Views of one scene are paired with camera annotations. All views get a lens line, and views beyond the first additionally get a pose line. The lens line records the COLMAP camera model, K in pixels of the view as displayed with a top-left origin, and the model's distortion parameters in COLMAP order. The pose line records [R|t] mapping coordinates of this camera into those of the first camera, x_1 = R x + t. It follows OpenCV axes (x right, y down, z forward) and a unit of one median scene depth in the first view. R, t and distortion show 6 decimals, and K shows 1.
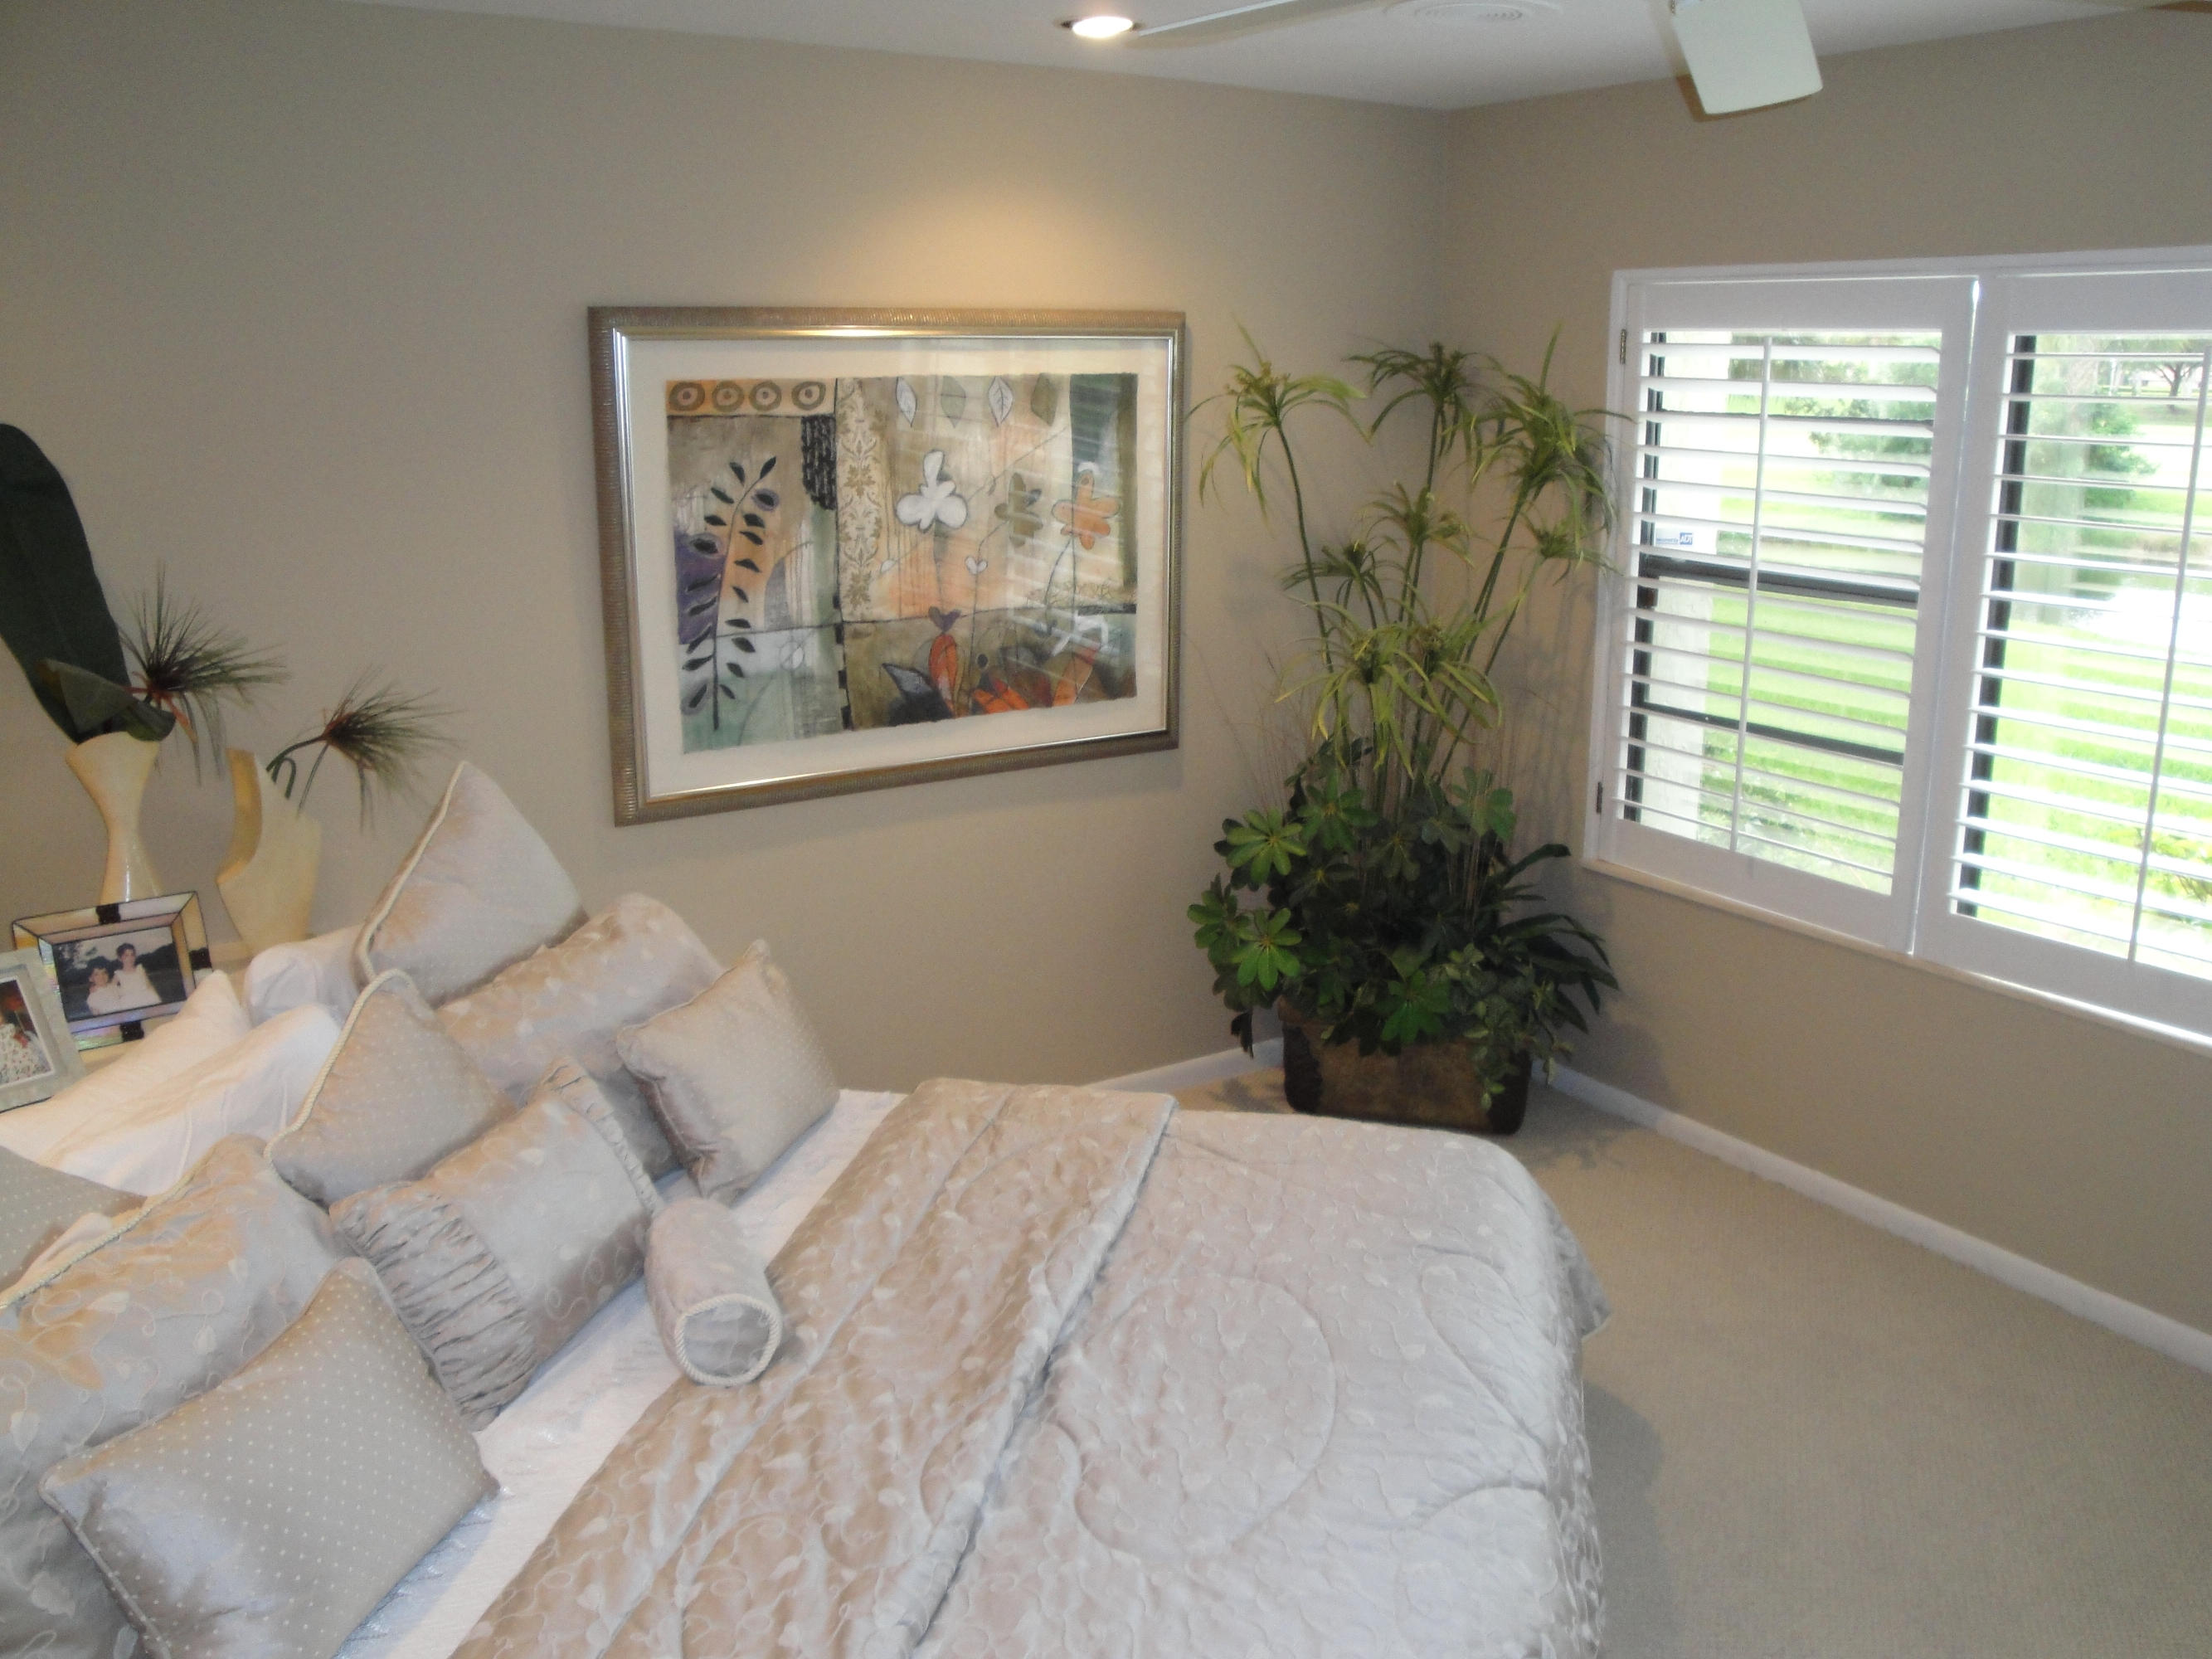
lens RADIAL K [[1825.6, 0, 1142.1], [0, 1825.6, 804.7], [0, 0, 1]] dist [-0.158081, 0.138067]
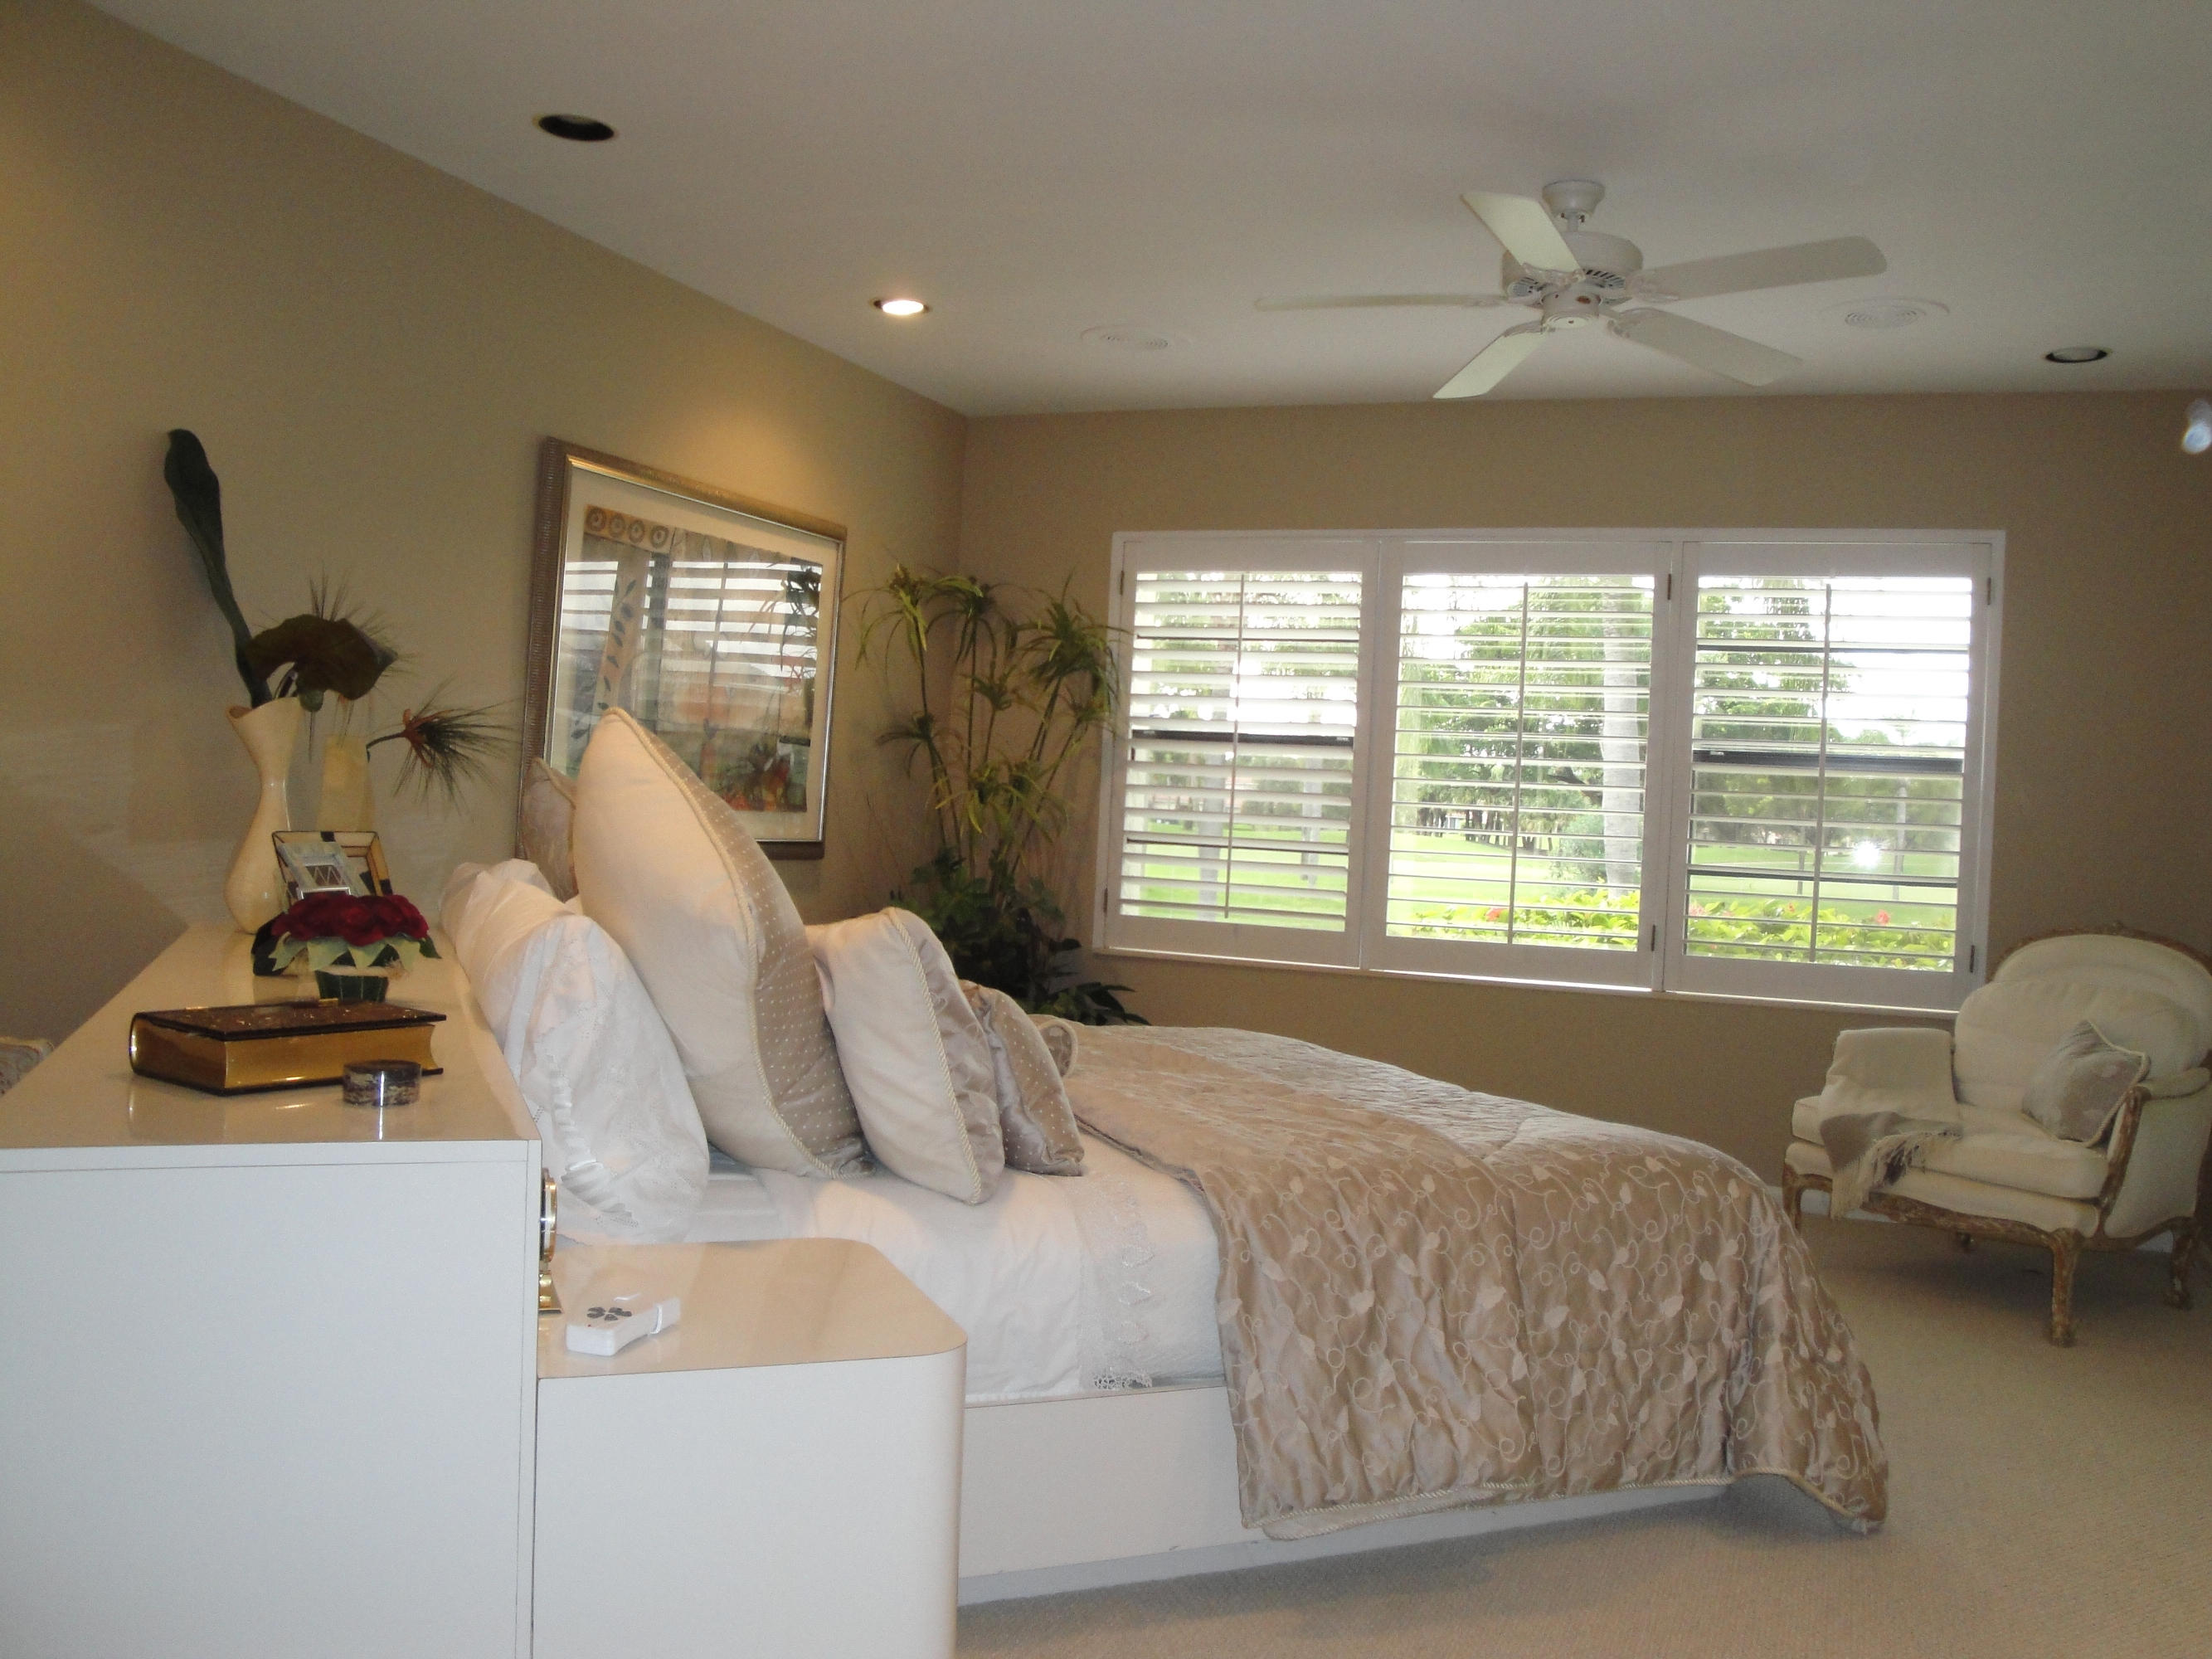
lens RADIAL K [[1825.6, 0, 1142.1], [0, 1825.6, 804.7], [0, 0, 1]] dist [-0.158081, 0.138067]
pose [[0.820360, 0.041133, 0.570366, -0.626000], [0.088870, 0.976121, -0.198217, 0.244011], [-0.564900, 0.213298, 0.797115, -0.178072]]
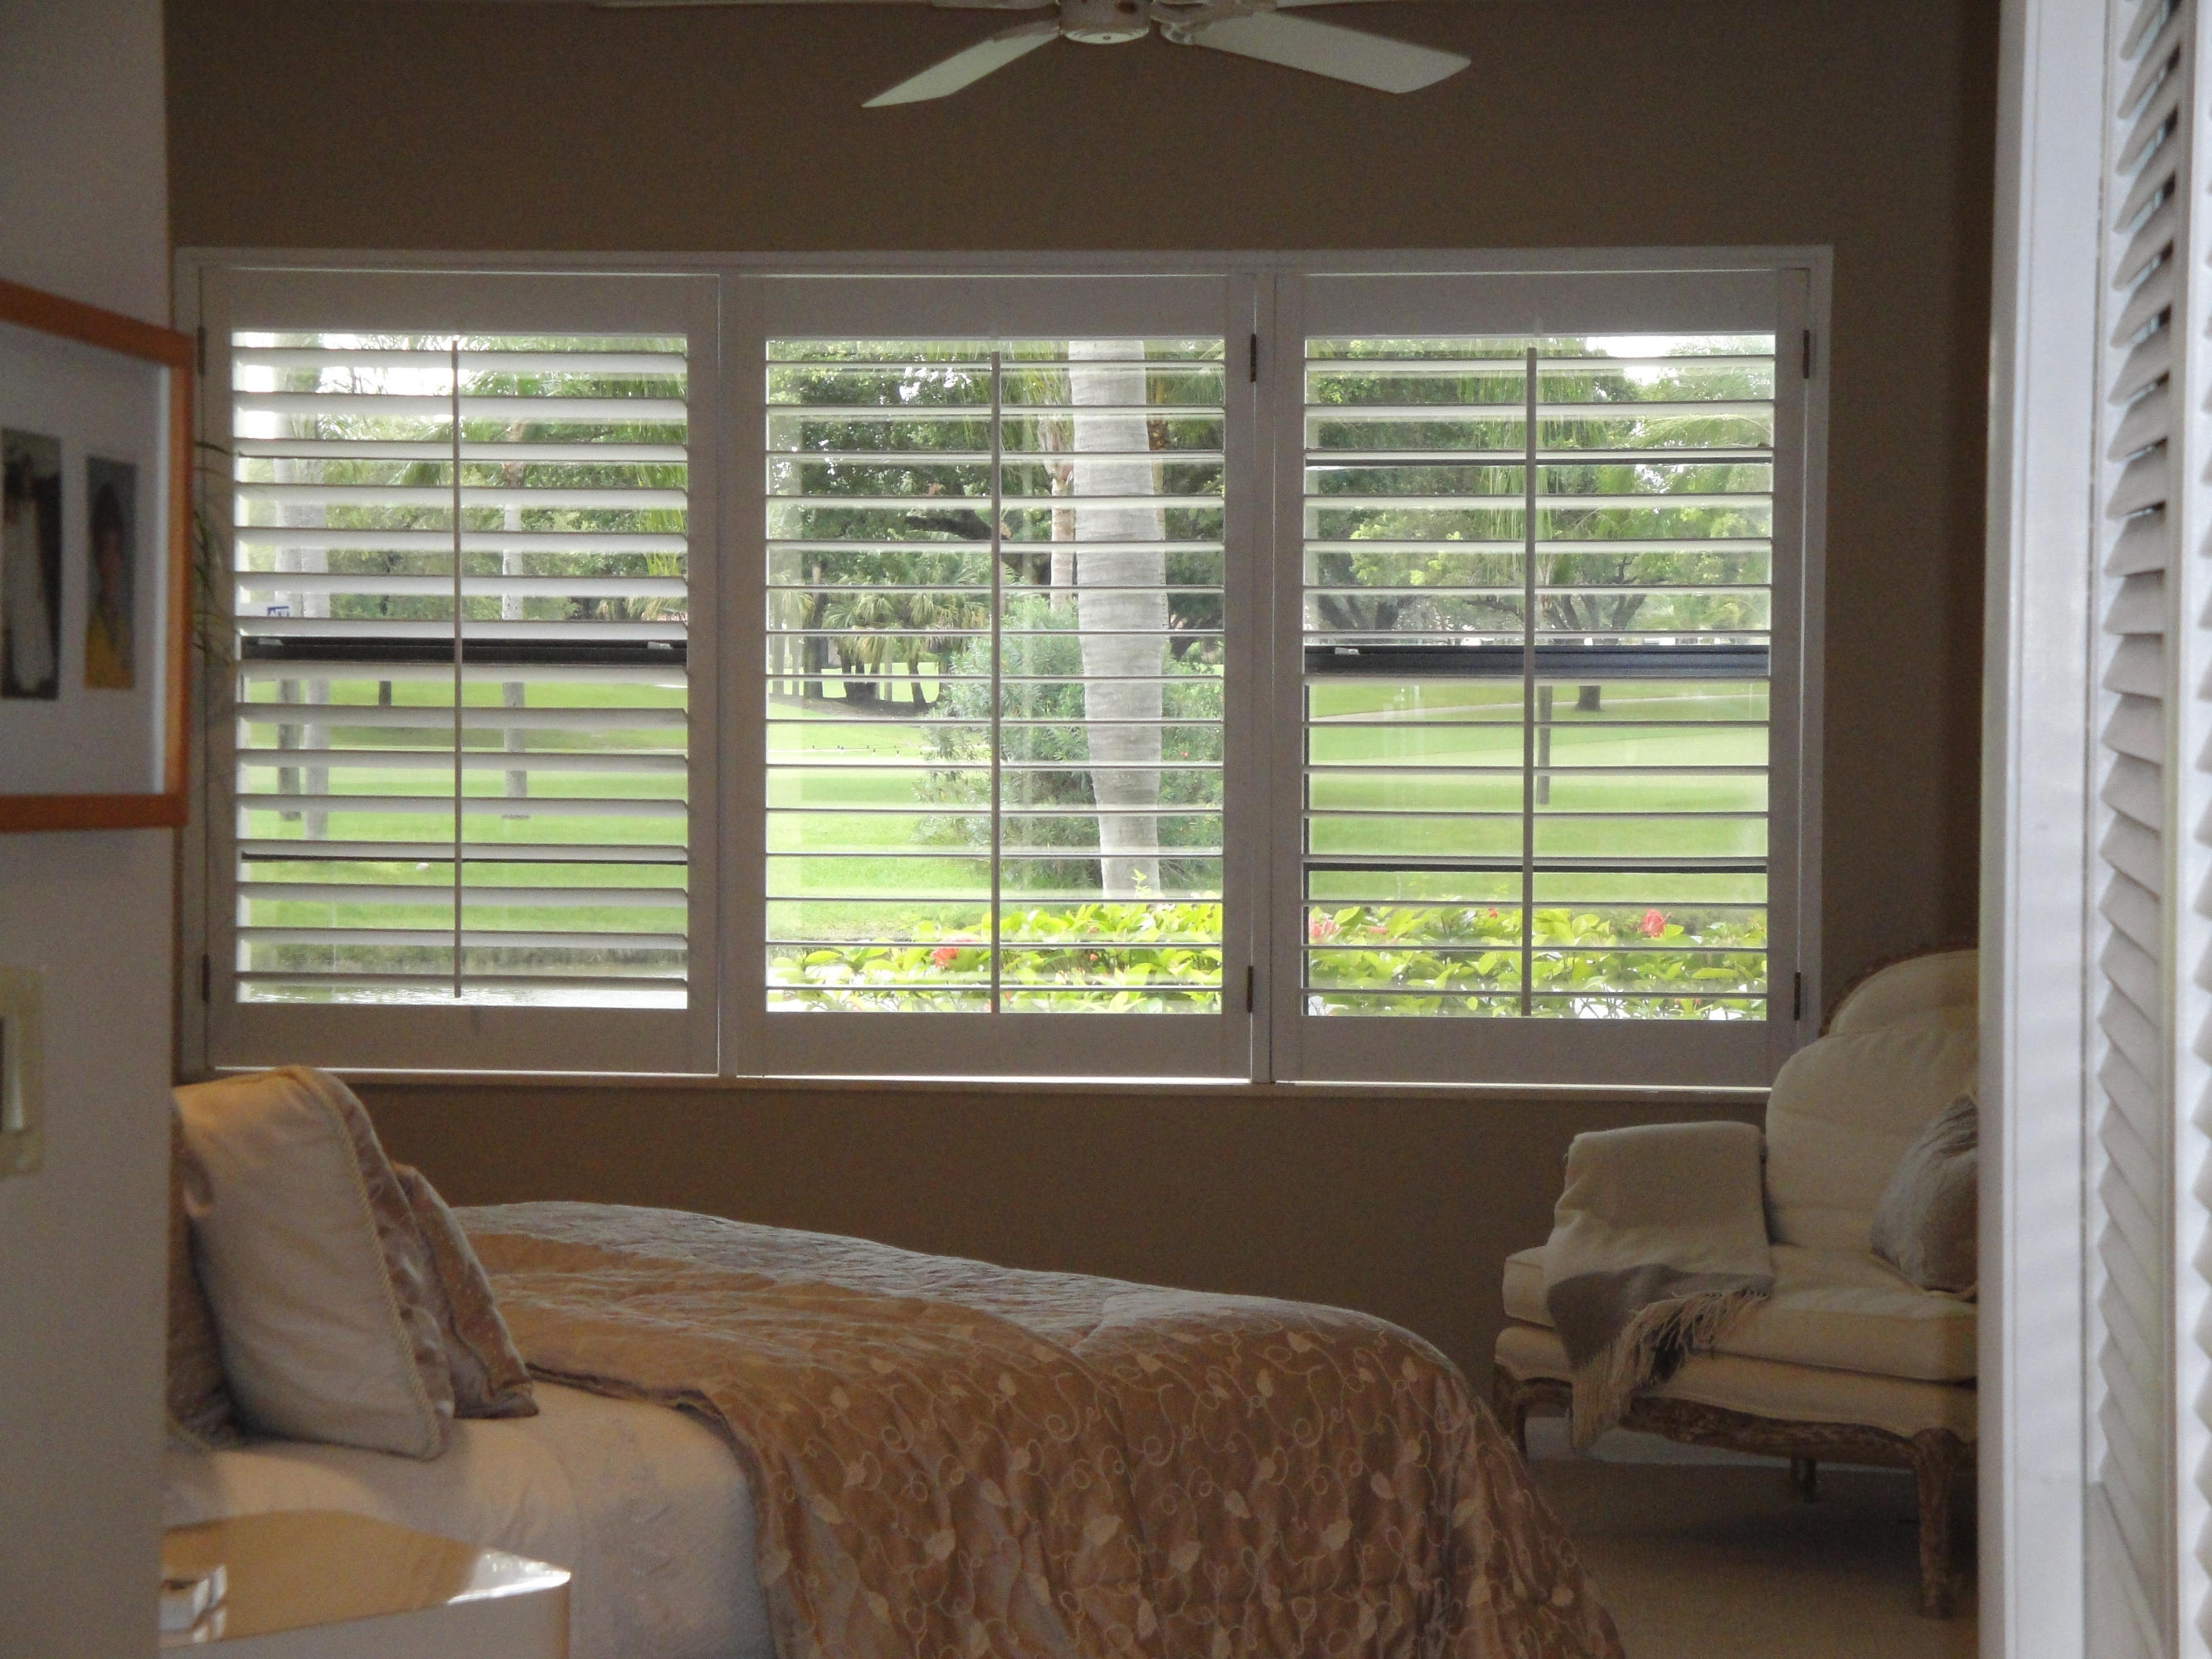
lens RADIAL K [[4994.3, 0, 1106.0], [0, 4994.3, 829.5], [0, 0, 1]] dist [0.357770, 0.228237]
pose [[0.643354, -0.029790, 0.764989, -1.234985], [0.180225, 0.977053, -0.113521, 0.272818], [-0.744053, 0.210904, 0.633960, -0.638347]]
